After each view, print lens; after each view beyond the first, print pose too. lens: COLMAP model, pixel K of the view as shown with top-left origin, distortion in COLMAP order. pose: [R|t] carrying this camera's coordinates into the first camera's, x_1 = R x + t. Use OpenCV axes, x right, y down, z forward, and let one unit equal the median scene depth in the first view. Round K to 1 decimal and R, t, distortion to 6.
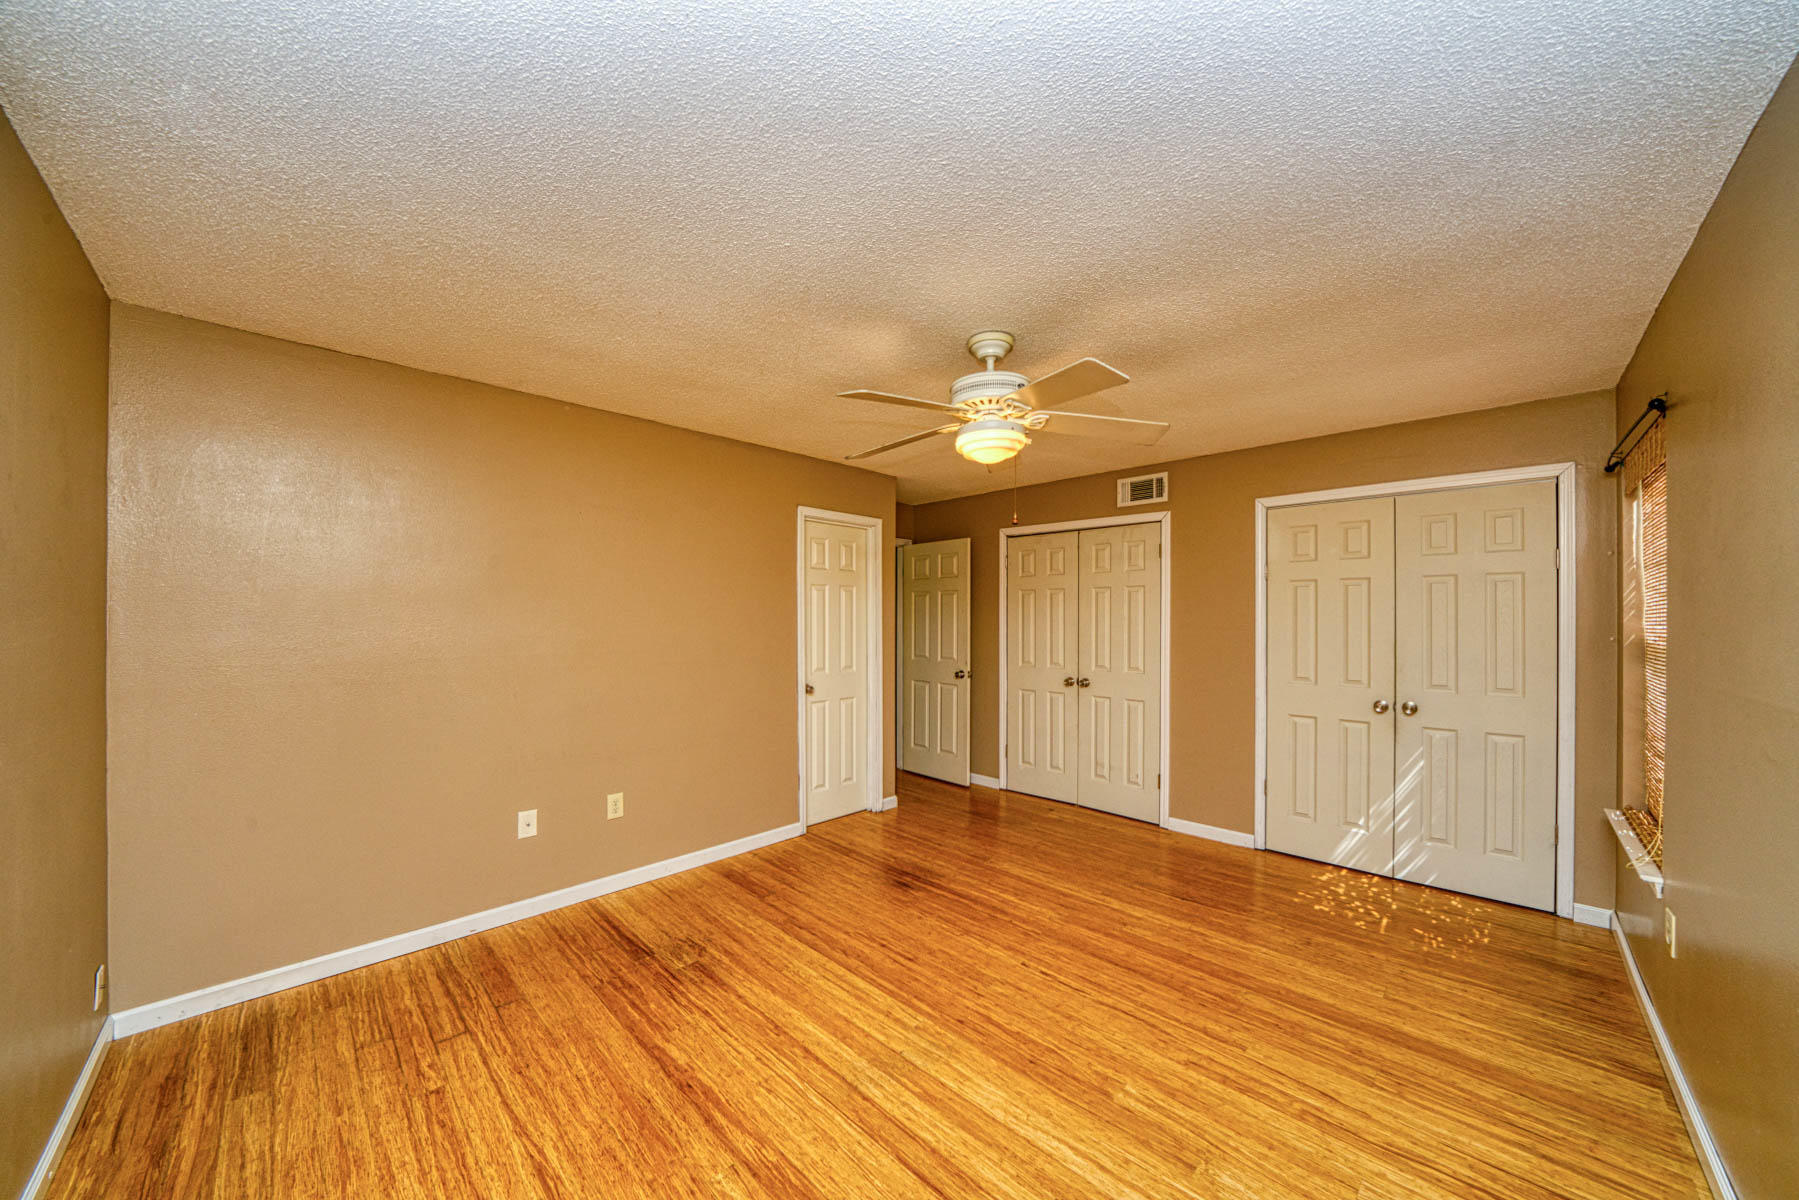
lens RADIAL K [[611.0, 0, 899.9], [0, 611.0, 613.6], [0, 0, 1]] dist [-0.021283, 0.000001]
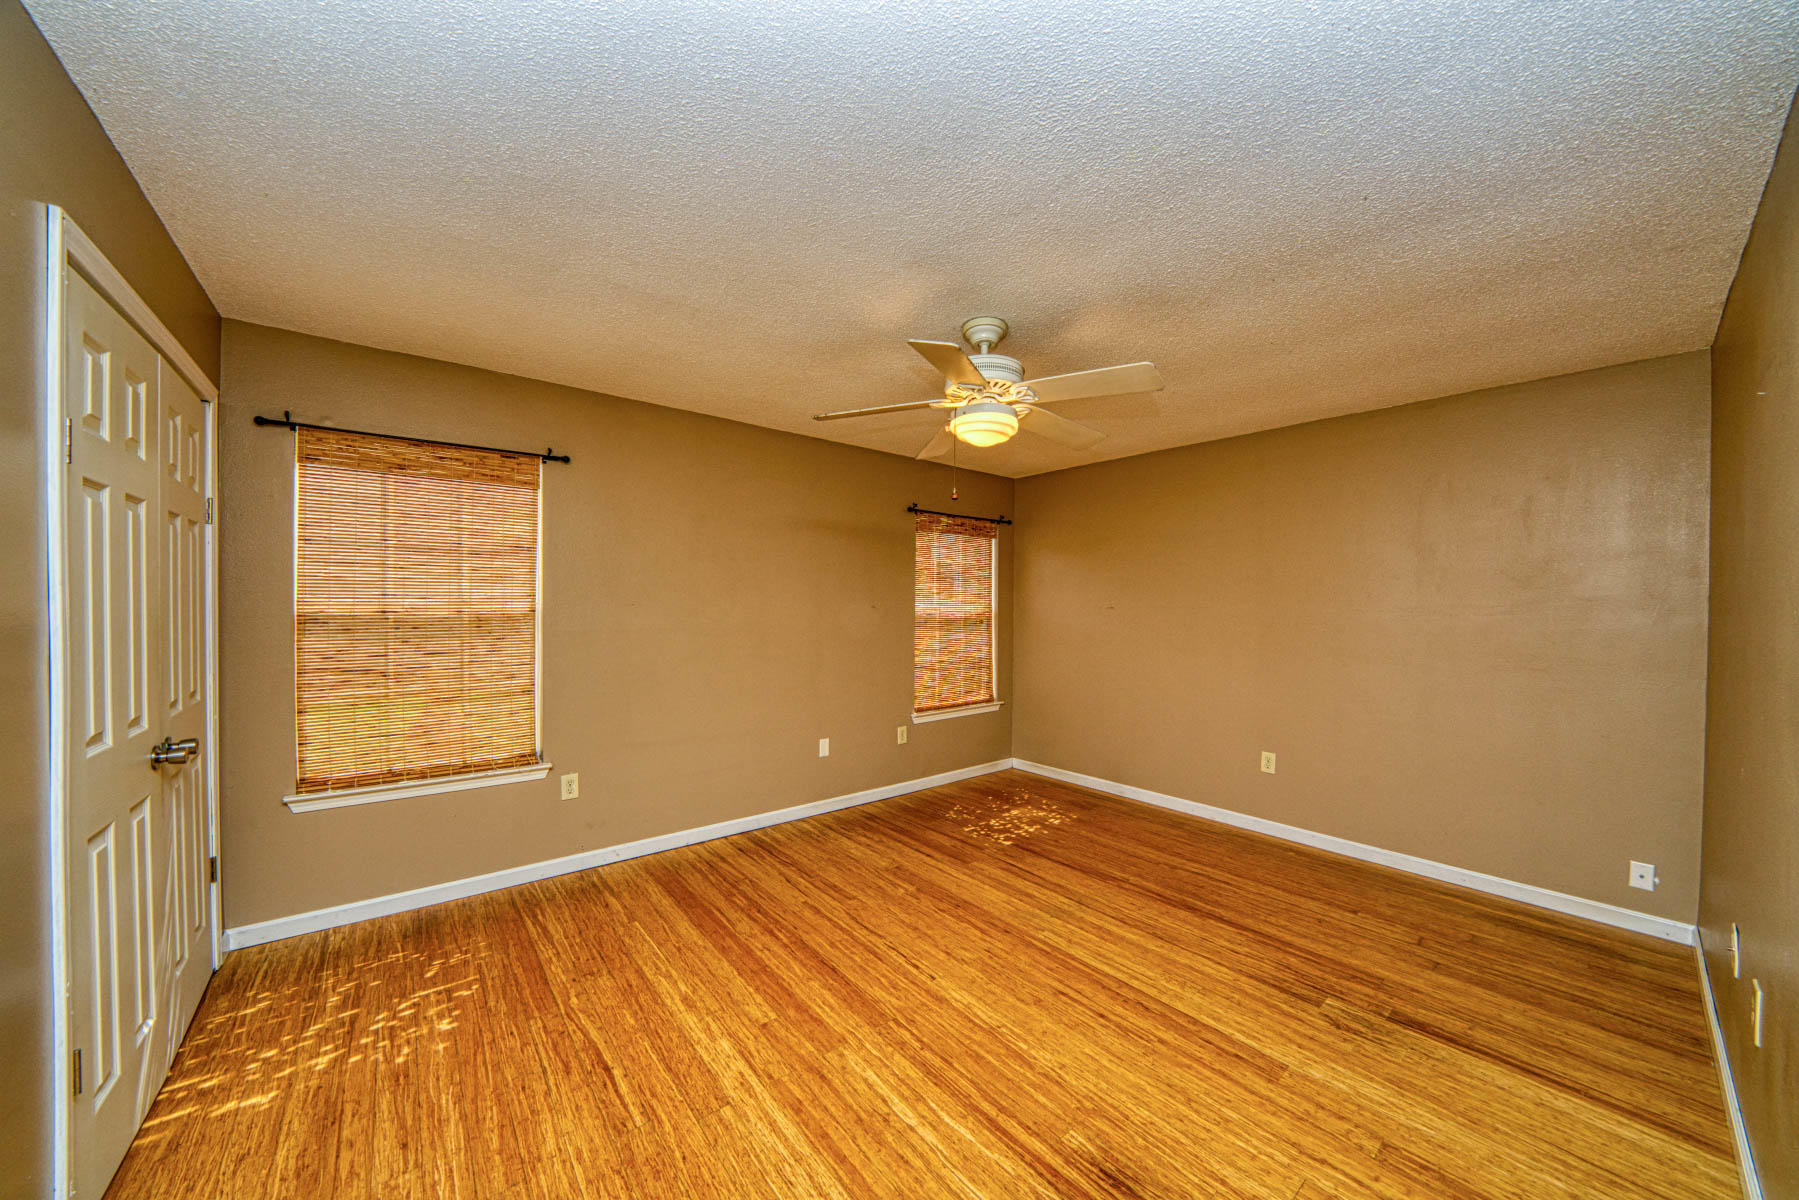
lens RADIAL K [[611.0, 0, 903.4], [0, 611.0, 611.2], [0, 0, 1]] dist [-0.021283, 0.000001]
pose [[-0.994728, -0.012086, 0.101835, 0.162695], [-0.012206, 0.999925, -0.000560, 0.031564], [-0.101821, -0.001800, -0.994801, 1.906354]]
